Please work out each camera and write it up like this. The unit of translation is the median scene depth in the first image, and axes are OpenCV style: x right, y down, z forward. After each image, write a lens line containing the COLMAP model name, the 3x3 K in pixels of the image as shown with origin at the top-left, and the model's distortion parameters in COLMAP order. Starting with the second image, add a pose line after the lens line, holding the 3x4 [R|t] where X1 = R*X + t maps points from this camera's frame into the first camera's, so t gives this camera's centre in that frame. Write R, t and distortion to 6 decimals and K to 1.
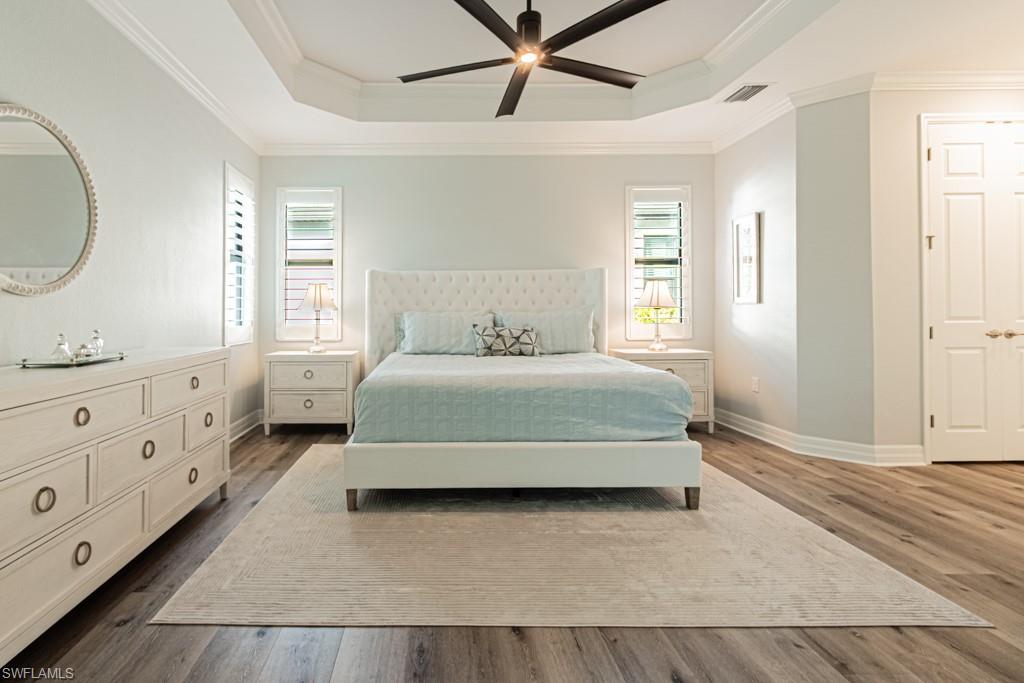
lens RADIAL K [[576.5, 0, 511.7], [0, 576.5, 303.1], [0, 0, 1]] dist [0.000783, 0.000295]
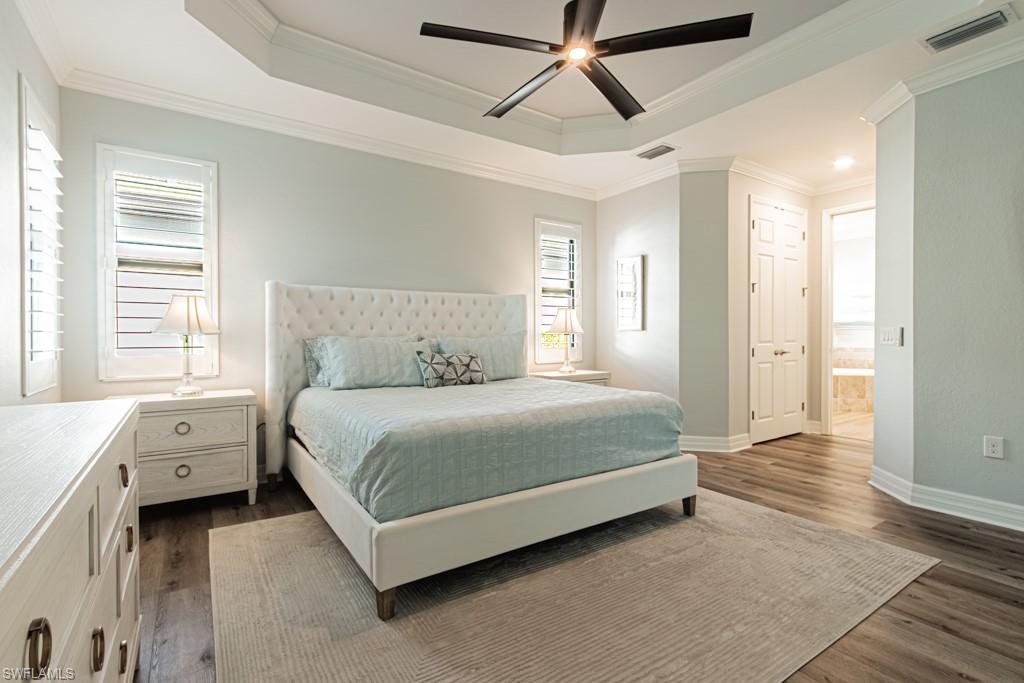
lens RADIAL K [[469.9, 0, 488.2], [0, 469.9, 338.9], [0, 0, 1]] dist [0.003591, 0.000123]
pose [[0.829014, -0.000700, 0.559228, -0.384567], [-0.009525, 0.999836, 0.015373, 0.006265], [-0.559147, -0.018071, 0.828871, 0.356818]]
